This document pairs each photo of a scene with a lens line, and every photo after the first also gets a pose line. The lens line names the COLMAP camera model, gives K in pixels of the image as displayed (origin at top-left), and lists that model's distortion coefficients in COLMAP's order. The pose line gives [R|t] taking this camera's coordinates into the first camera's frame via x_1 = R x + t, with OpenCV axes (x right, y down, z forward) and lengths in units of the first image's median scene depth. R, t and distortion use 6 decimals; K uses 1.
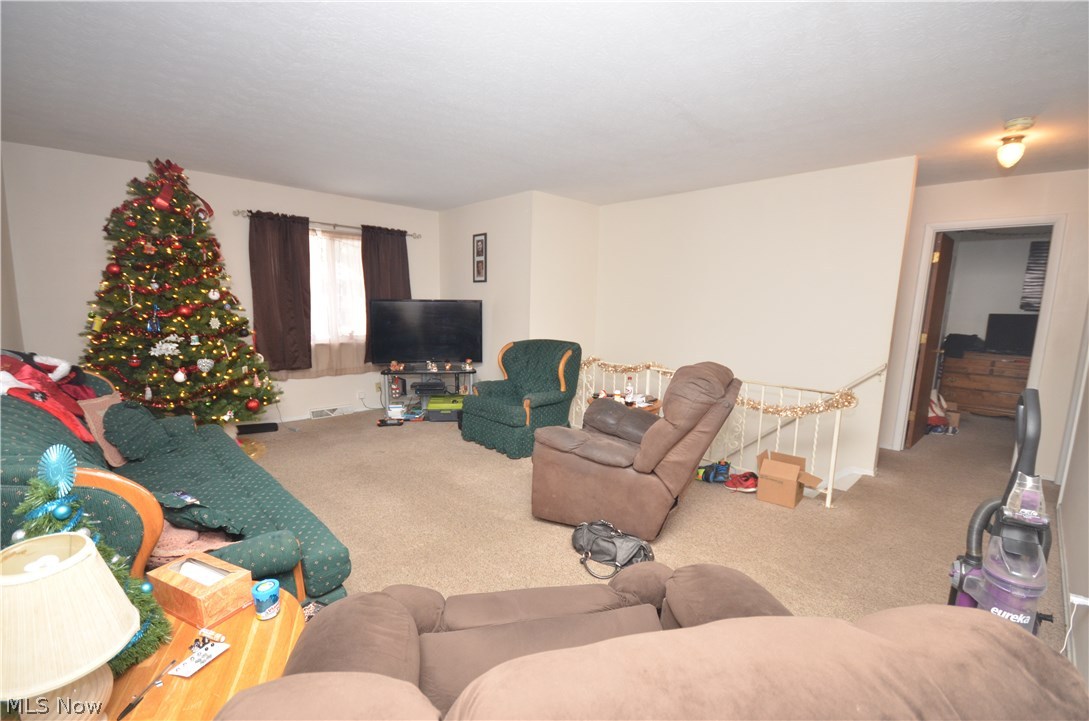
lens RADIAL K [[476.5, 0, 539.7], [0, 476.5, 366.0], [0, 0, 1]] dist [0.001529, -0.007308]
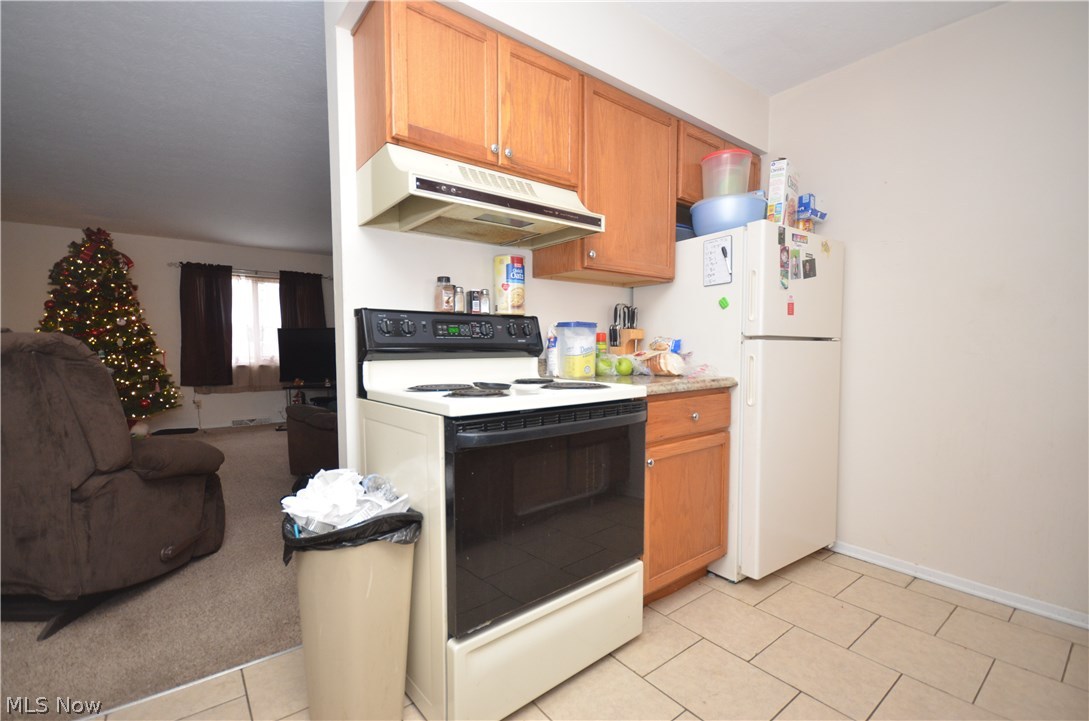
lens RADIAL K [[476.5, 0, 538.4], [0, 476.5, 370.5], [0, 0, 1]] dist [0.001529, -0.007308]
pose [[0.992645, -0.018792, -0.119591, 0.500062], [0.008232, 0.996070, -0.088183, 0.090342], [0.120778, 0.086550, 0.988899, -0.142974]]
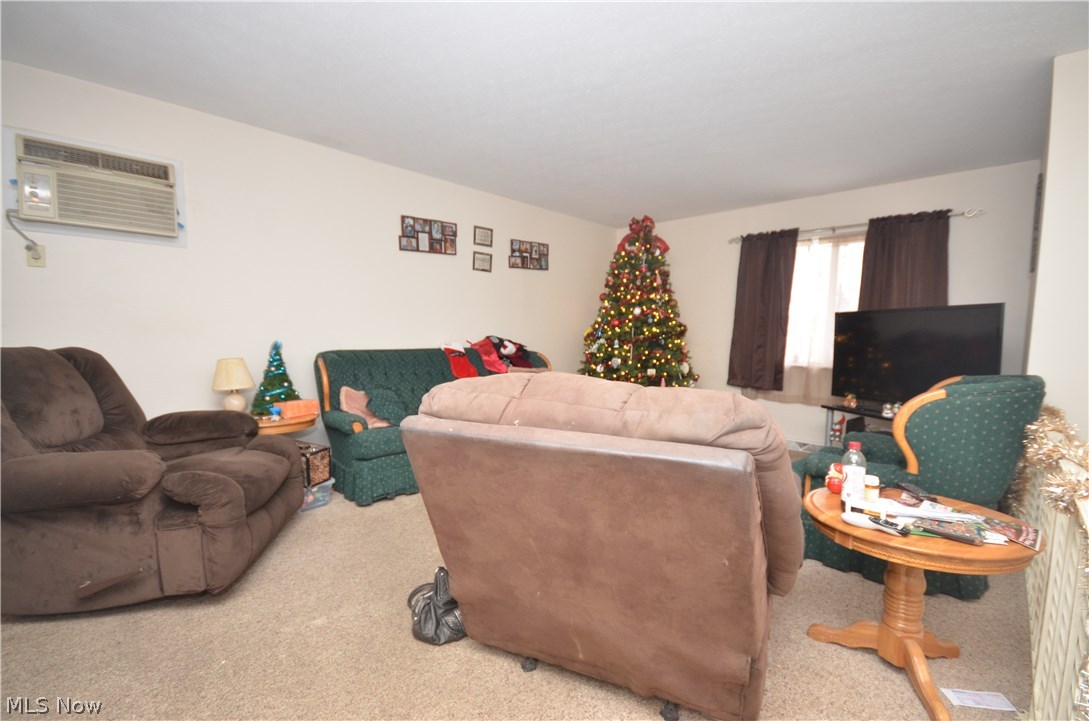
lens RADIAL K [[476.5, 0, 540.4], [0, 476.5, 371.0], [0, 0, 1]] dist [0.001529, -0.007308]
pose [[0.005992, 0.058035, -0.998297, 0.467705], [-0.153066, 0.986603, 0.056437, -0.015604], [0.988198, 0.152467, 0.014795, 0.563351]]
